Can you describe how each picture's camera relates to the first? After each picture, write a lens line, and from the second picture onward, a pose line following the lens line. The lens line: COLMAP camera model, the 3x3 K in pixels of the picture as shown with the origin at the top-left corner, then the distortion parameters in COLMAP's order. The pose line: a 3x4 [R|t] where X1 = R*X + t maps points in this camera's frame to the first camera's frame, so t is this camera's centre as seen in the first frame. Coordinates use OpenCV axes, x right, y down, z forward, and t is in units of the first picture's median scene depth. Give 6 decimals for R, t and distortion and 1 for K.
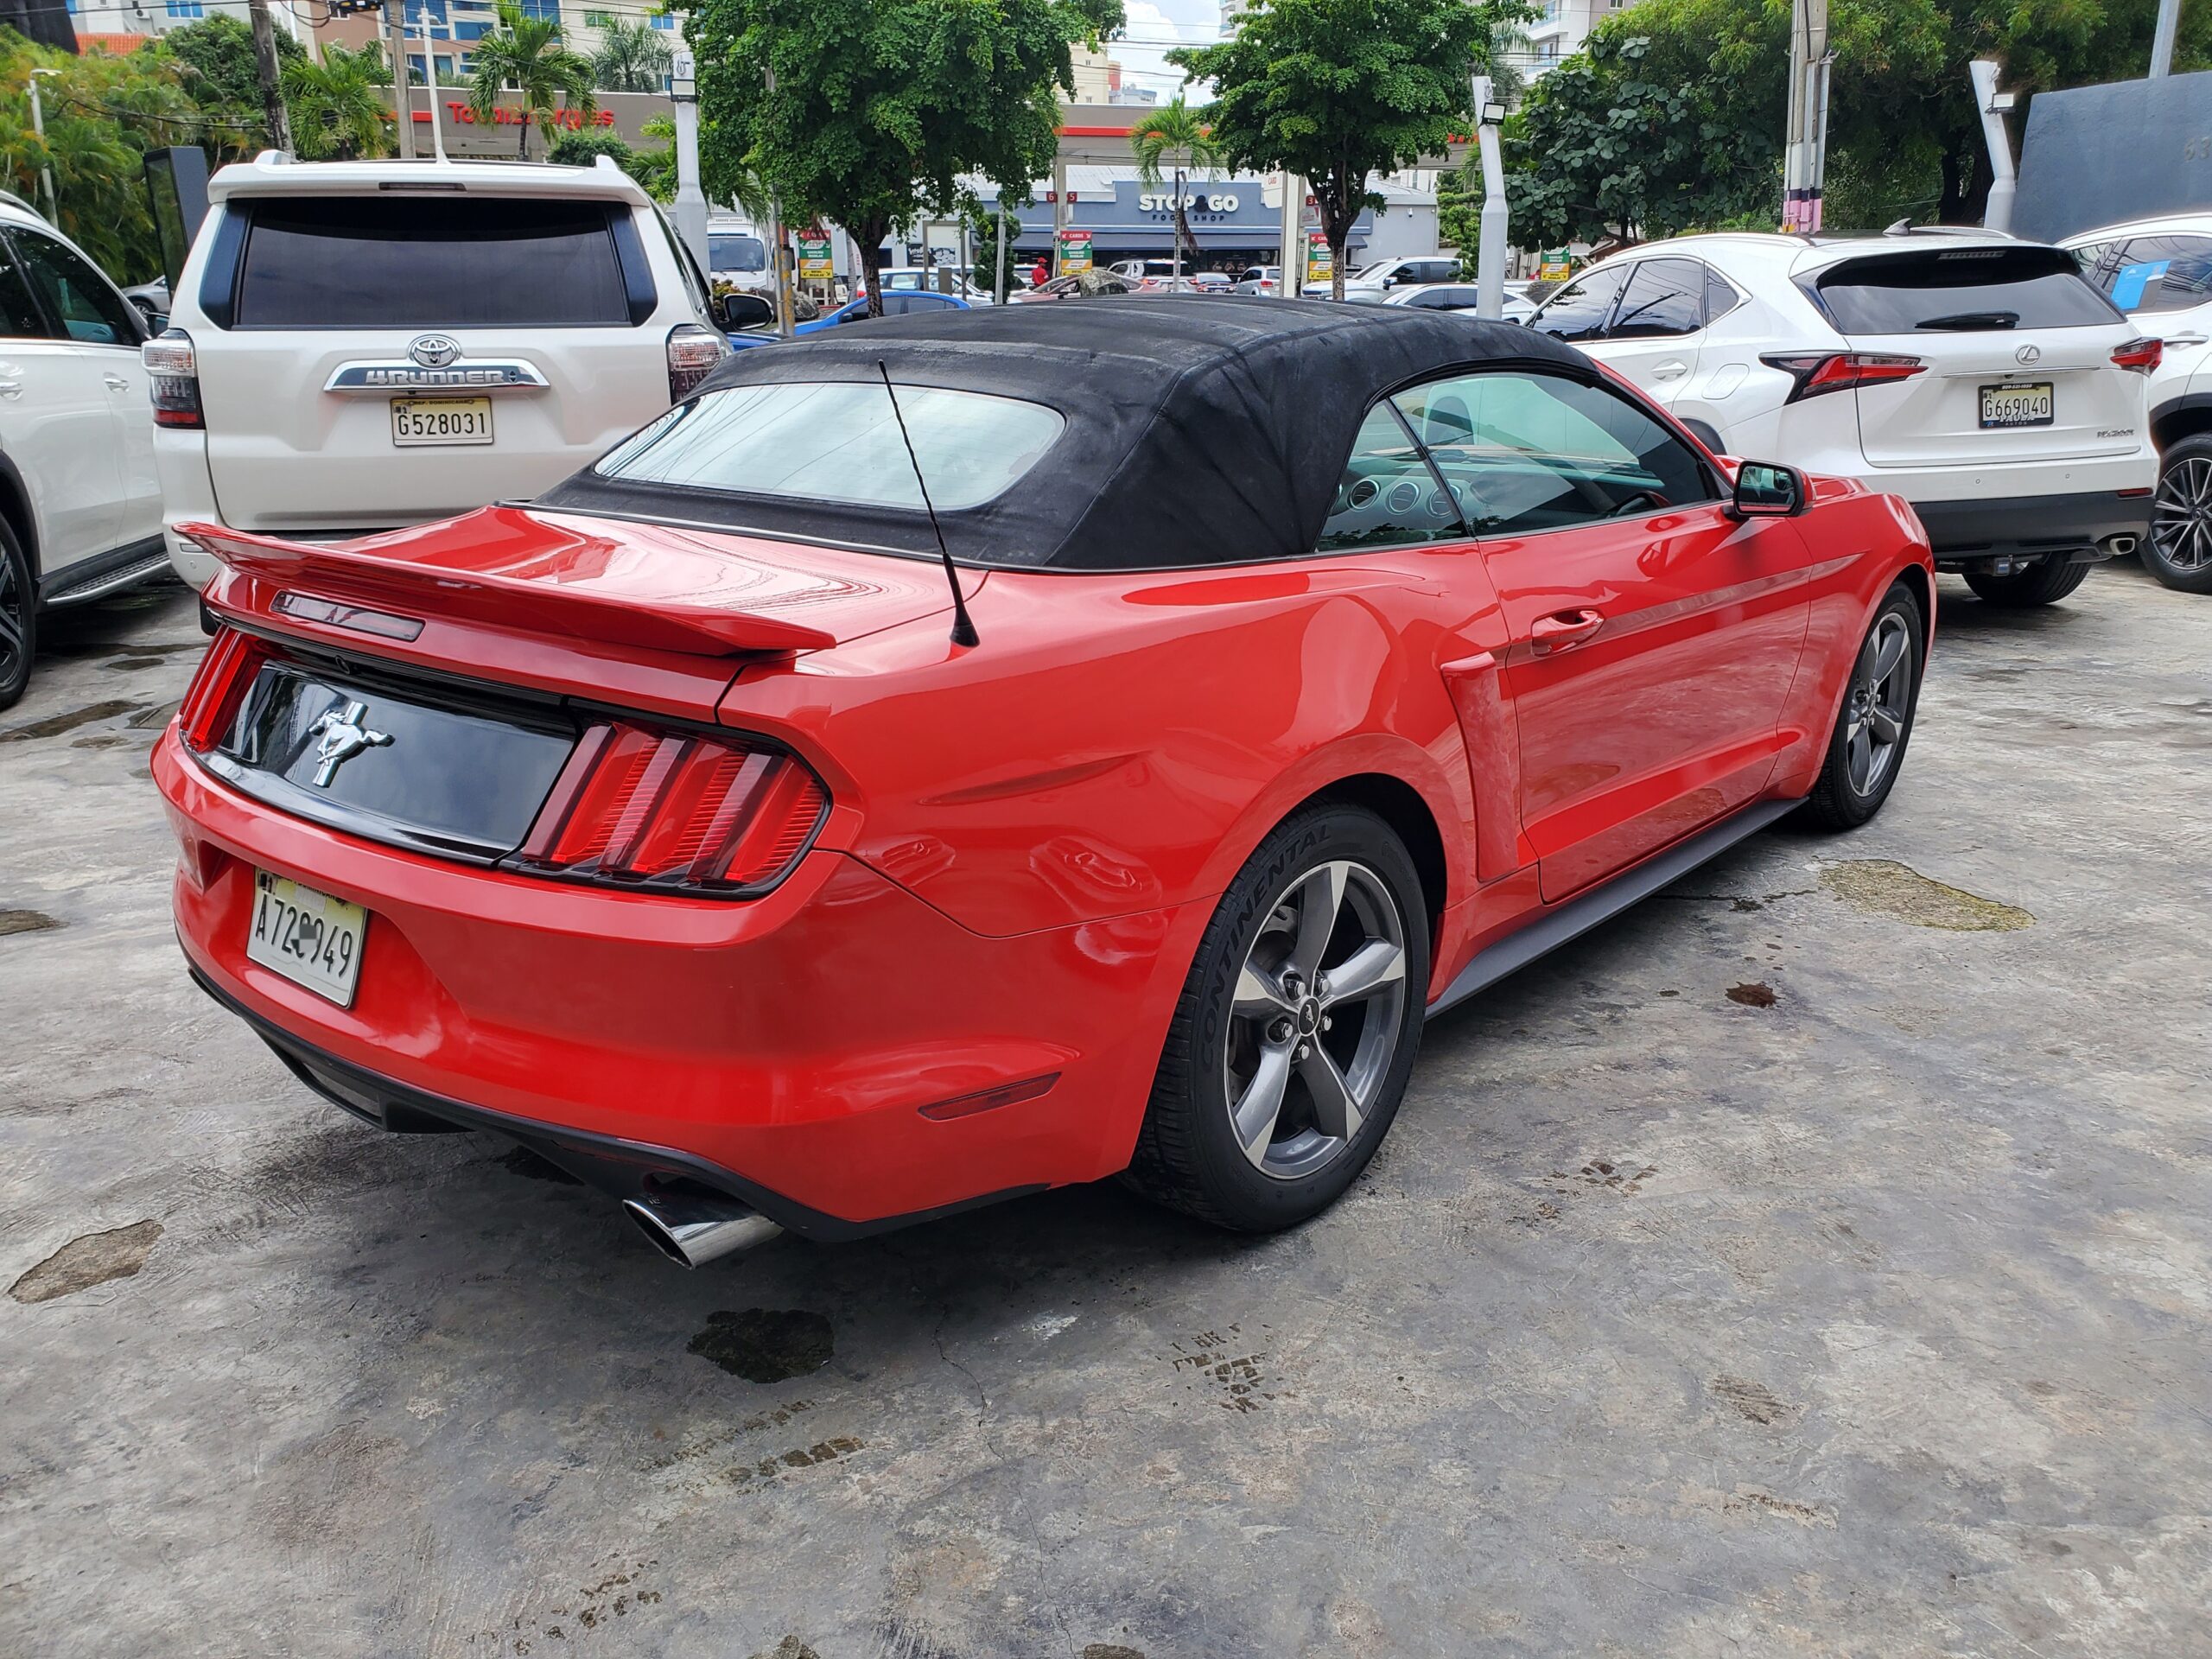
lens RADIAL K [[1767.7, 0, 1106.0], [0, 1767.7, 829.5], [0, 0, 1]] dist [-0.036226, 0.088219]
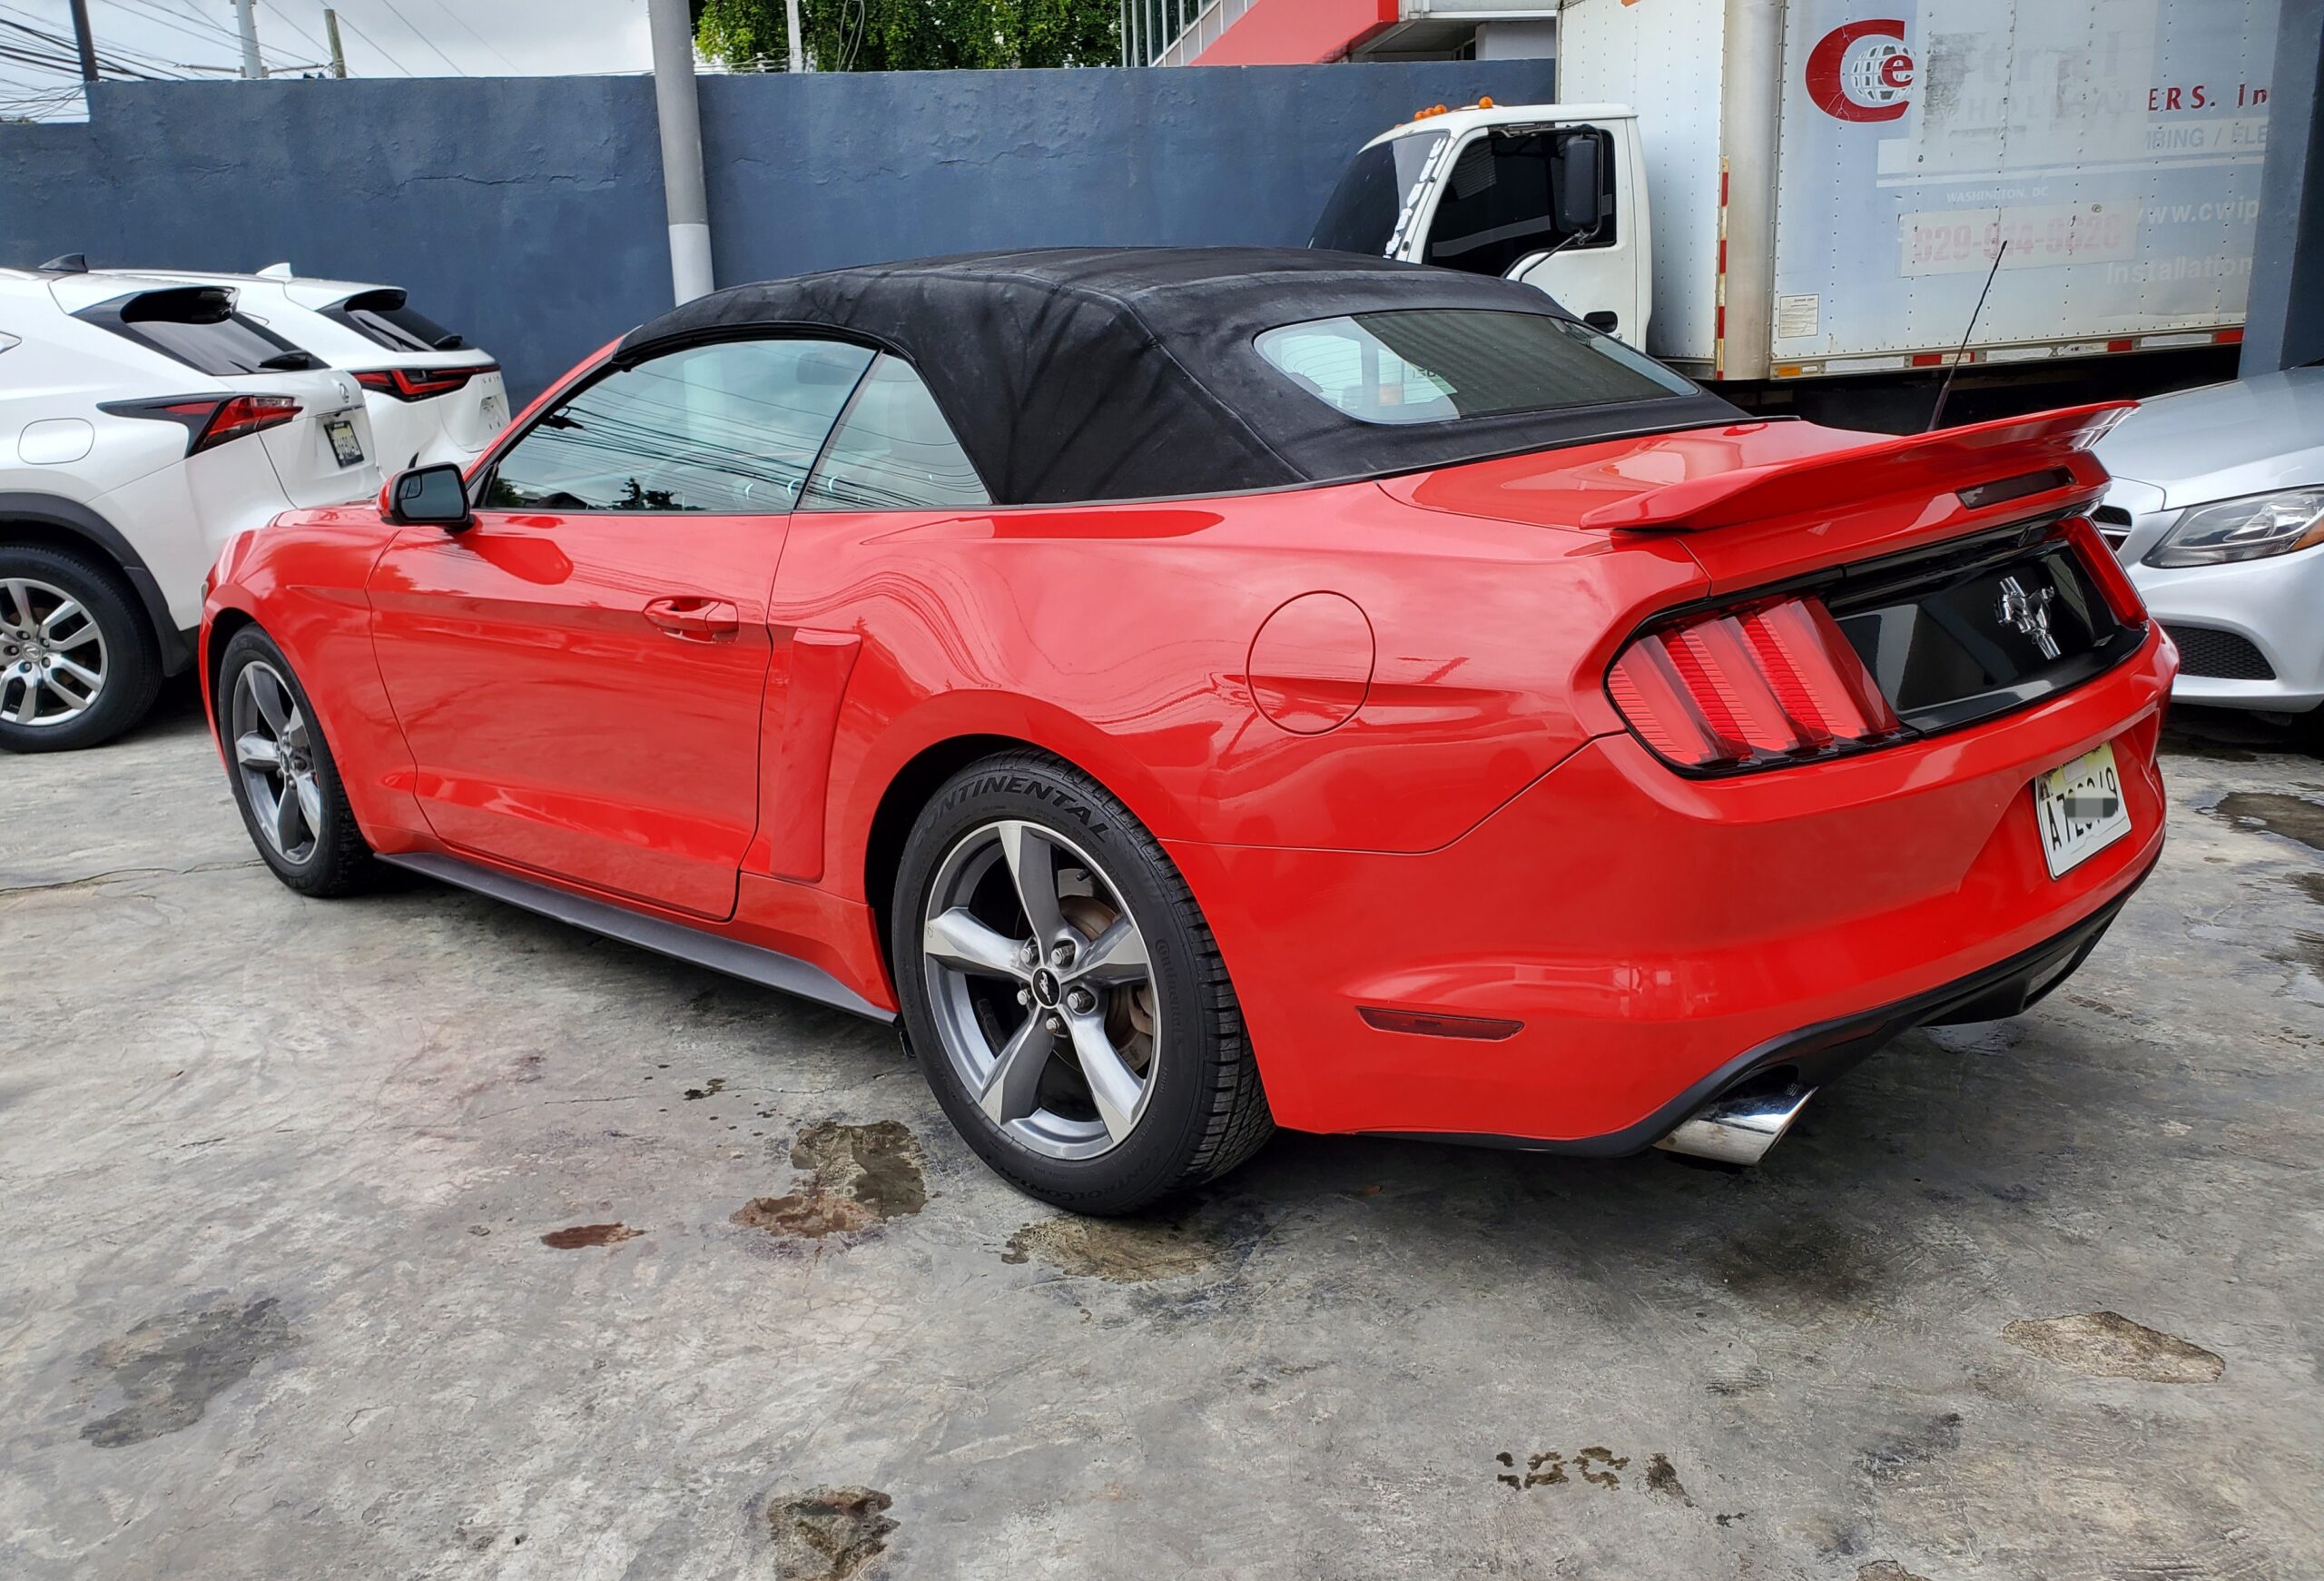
lens RADIAL K [[1873.7, 0, 1178.3], [0, 1873.7, 843.4], [0, 0, 1]] dist [0.021327, 0.002785]
pose [[0.035889, -0.254978, 0.966281, -0.328959], [0.329332, 0.915910, 0.229455, -0.072812], [-0.943532, 0.309993, 0.116843, 0.297820]]
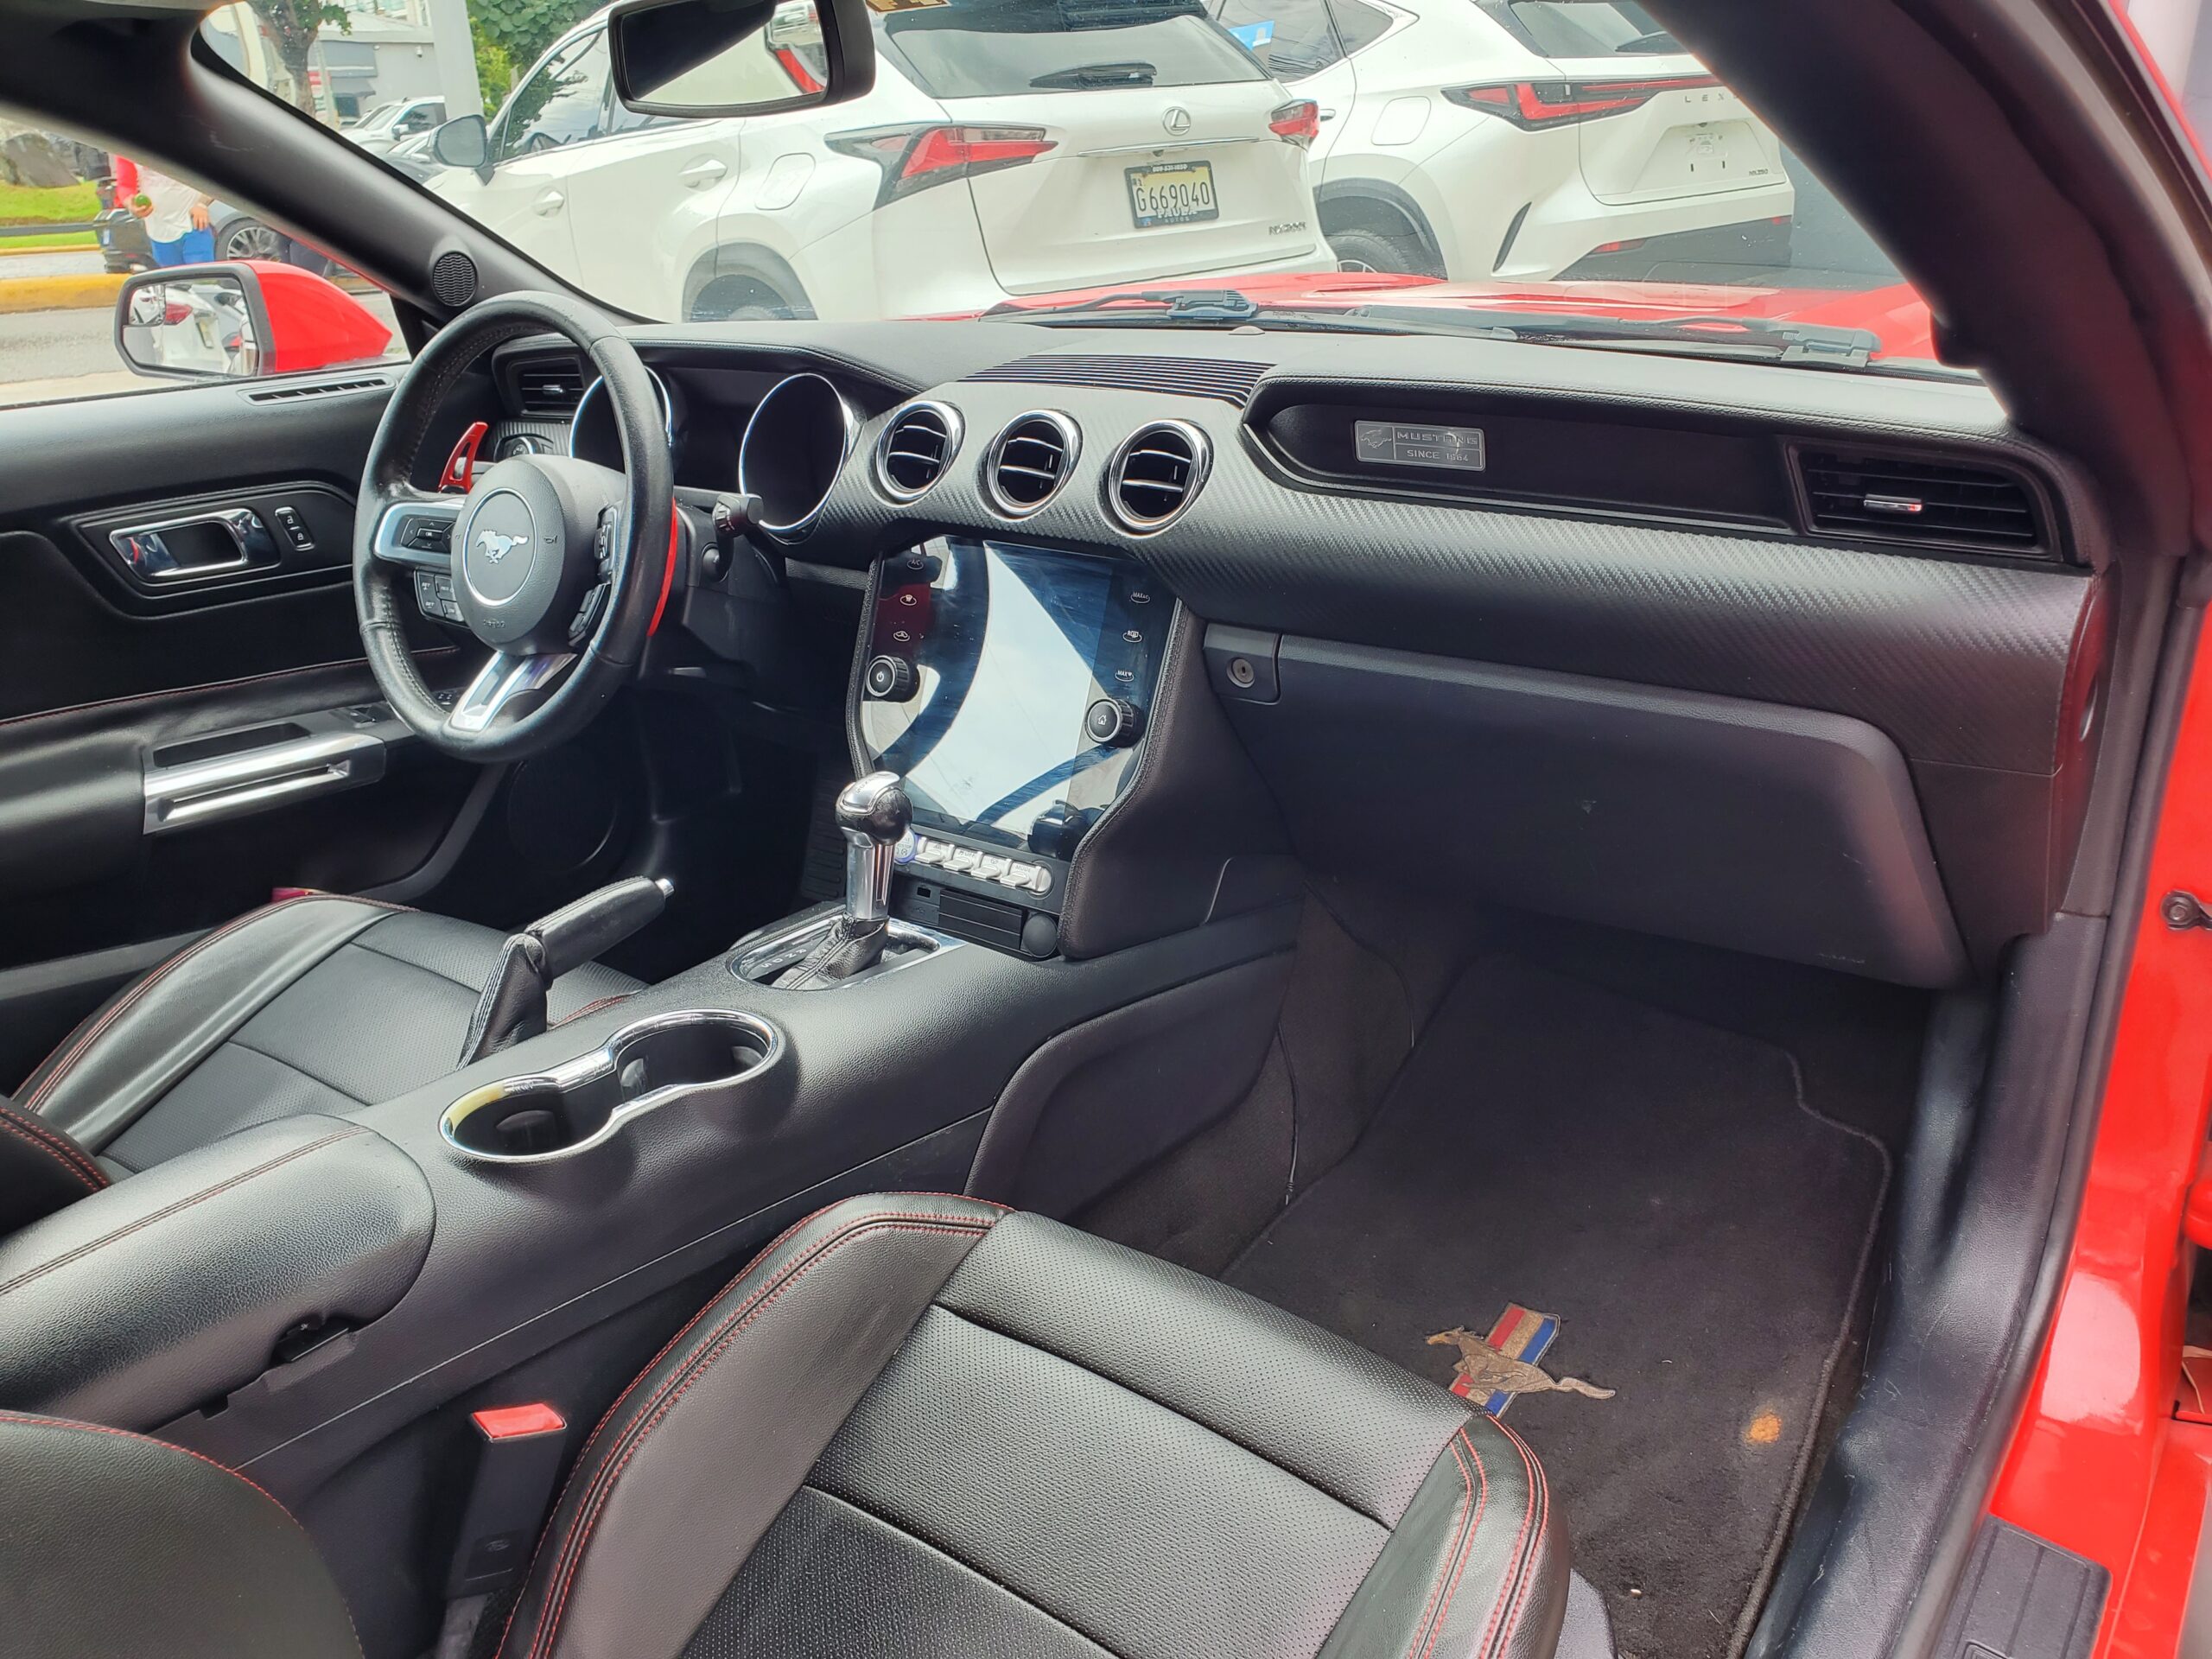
lens RADIAL K [[1767.7, 0, 1106.0], [0, 1767.7, 829.5], [0, 0, 1]] dist [-0.036226, 0.088219]
pose [[0.879495, -0.200676, 0.431530, 0.076221], [0.168784, 0.979334, 0.111427, -0.042031], [-0.444973, -0.025164, 0.895190, 0.213973]]
